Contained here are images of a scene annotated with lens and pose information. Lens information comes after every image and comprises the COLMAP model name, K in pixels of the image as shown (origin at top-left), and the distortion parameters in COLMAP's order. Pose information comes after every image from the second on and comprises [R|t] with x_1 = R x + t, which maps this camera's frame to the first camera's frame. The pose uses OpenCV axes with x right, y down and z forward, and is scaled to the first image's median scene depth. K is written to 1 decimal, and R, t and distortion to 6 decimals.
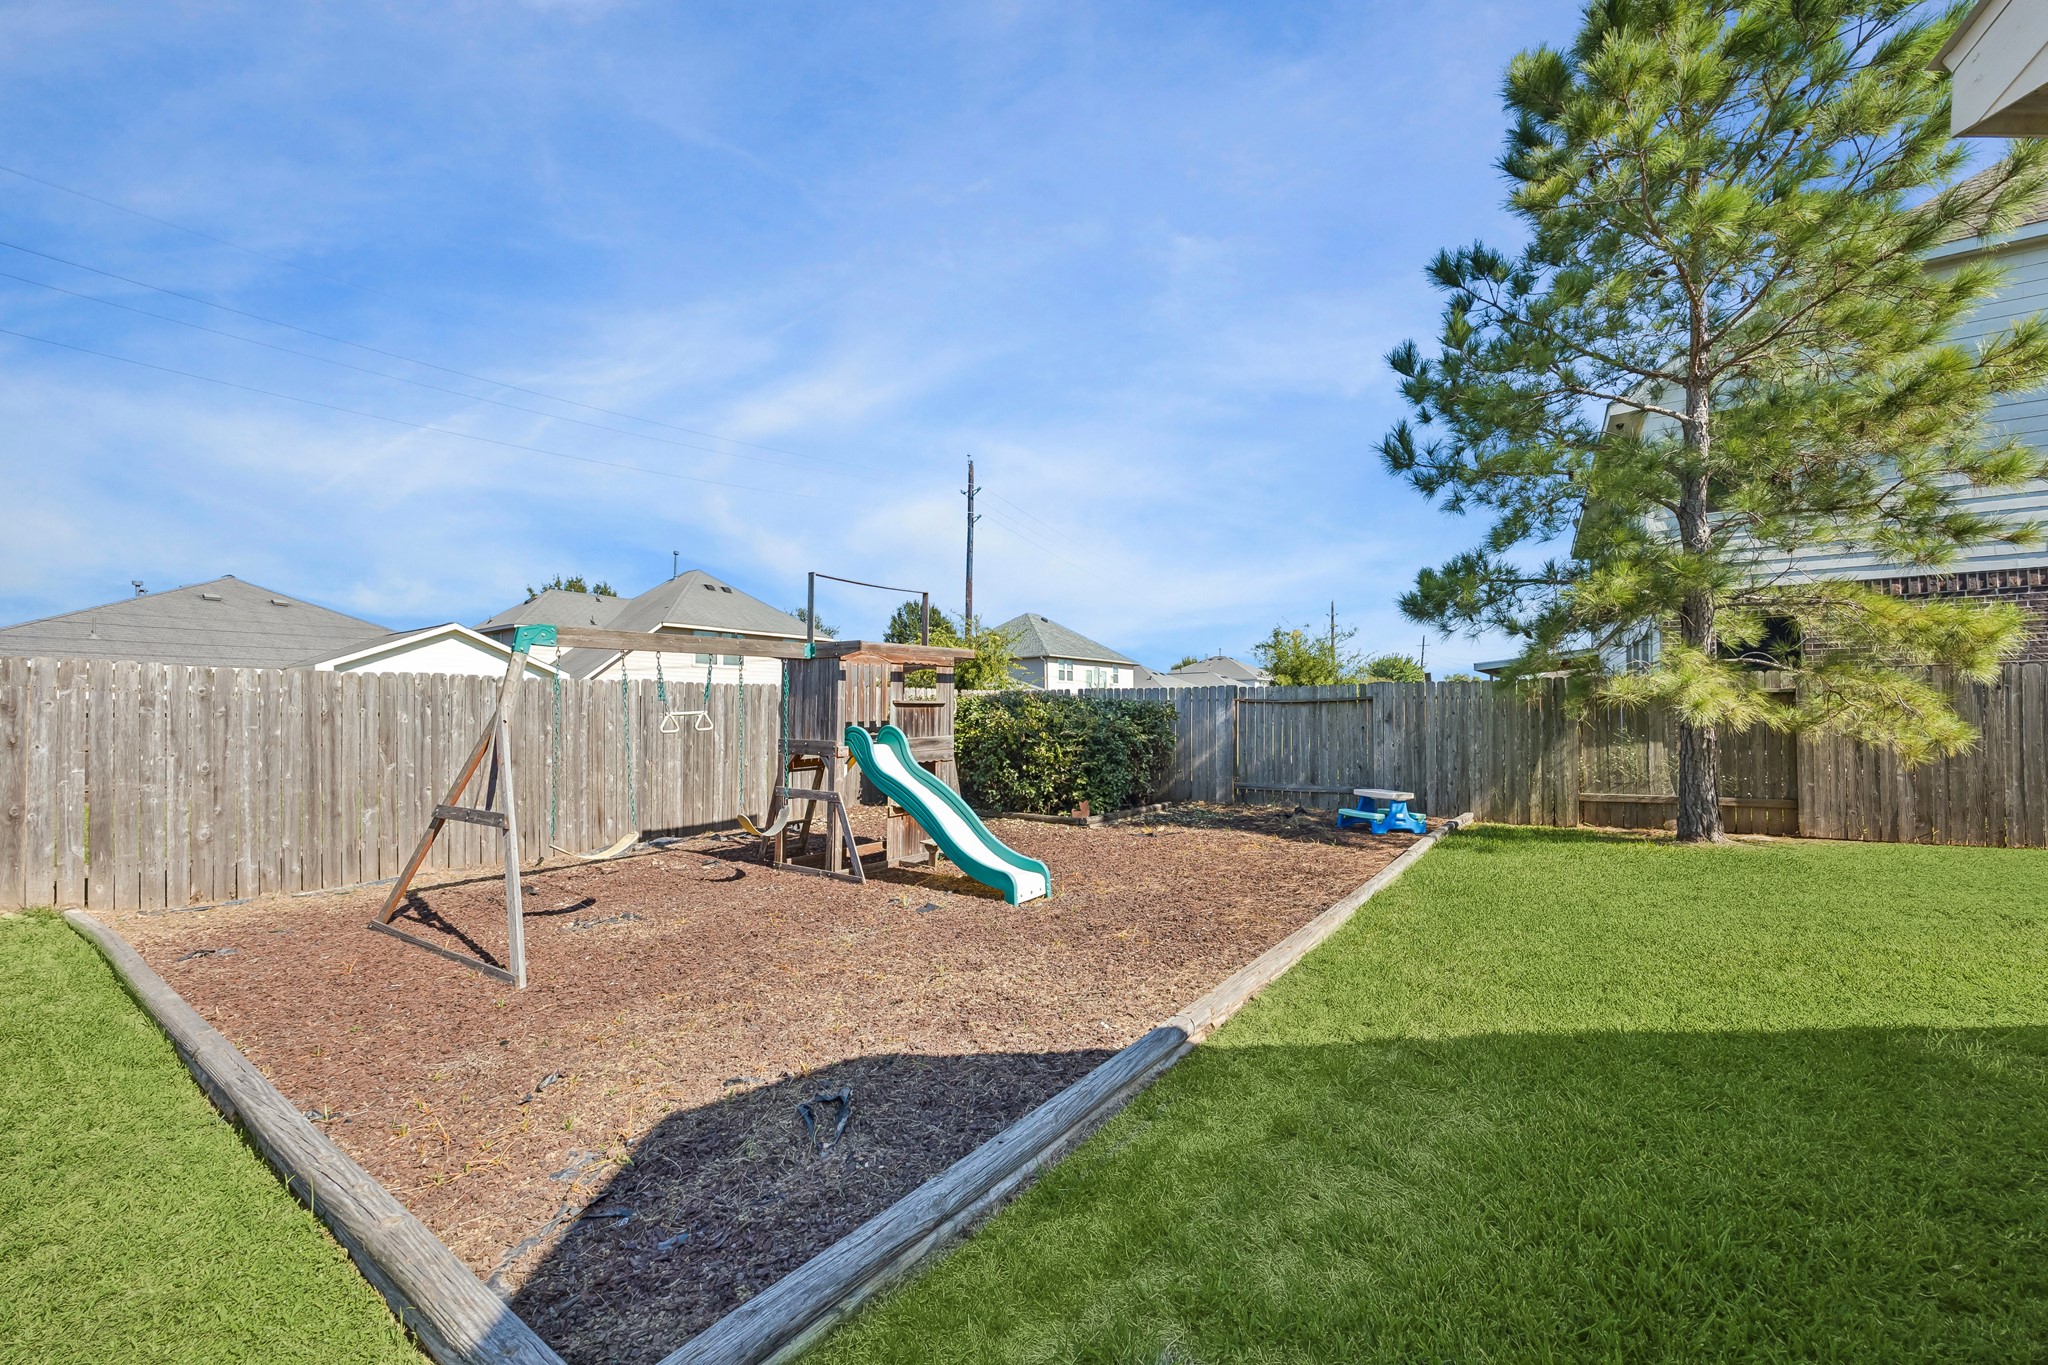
lens RADIAL K [[809.3, 0, 1028.0], [0, 809.3, 717.7], [0, 0, 1]] dist [-0.002051, -0.000246]
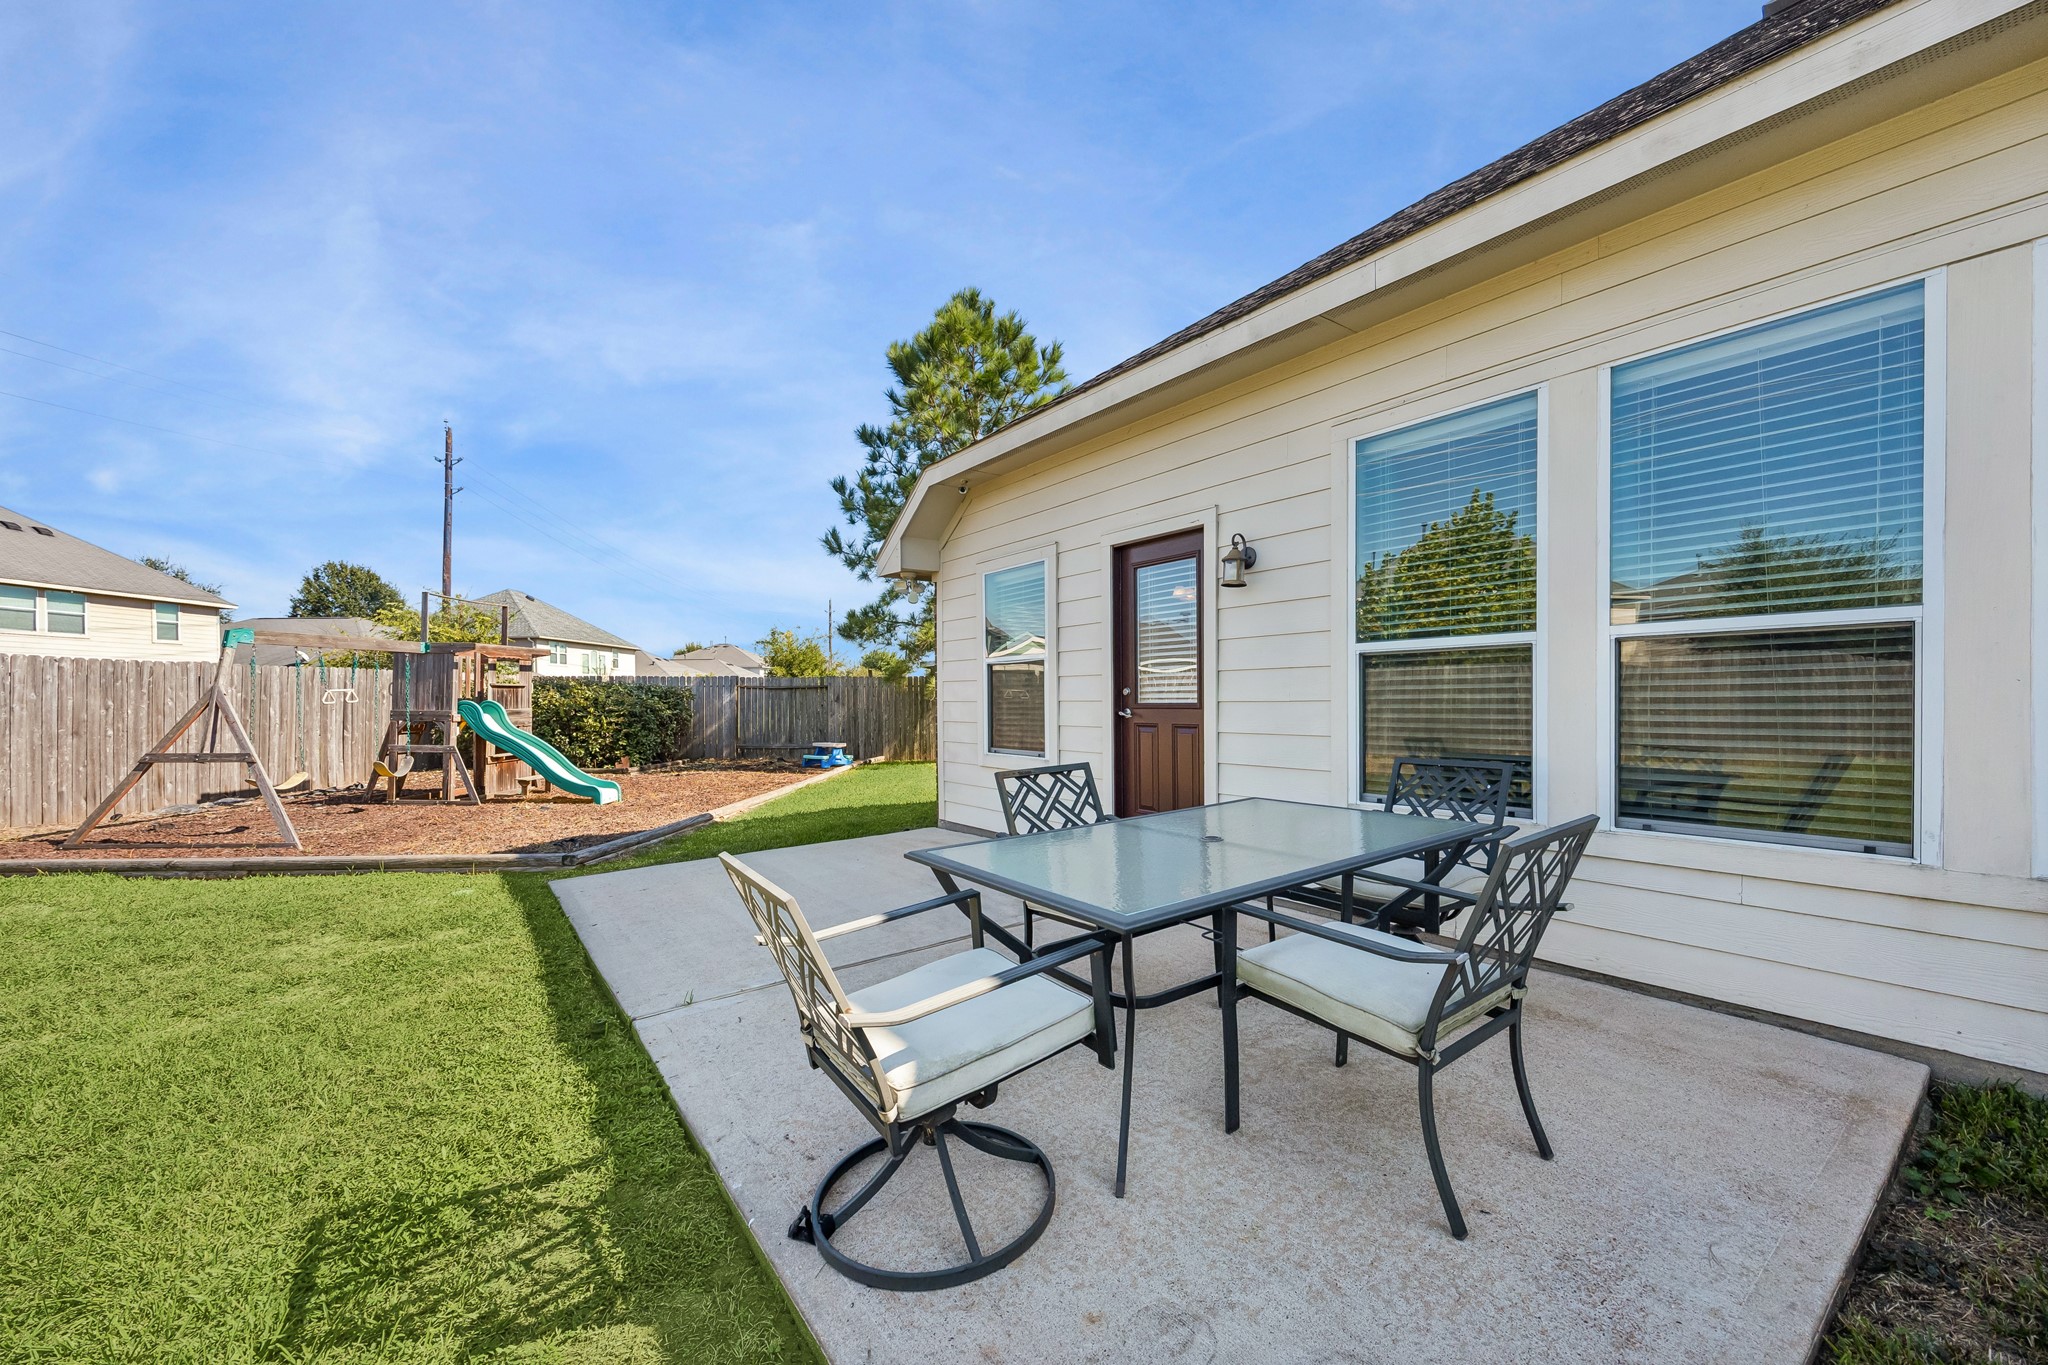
lens RADIAL K [[783.9, 0, 1028.8], [0, 783.9, 701.5], [0, 0, 1]] dist [-0.000846, -0.000217]
pose [[0.824037, 0.001550, 0.566534, -0.122637], [0.000278, 0.999995, -0.003141, 0.011343], [-0.566536, 0.002746, 0.824032, -0.511953]]
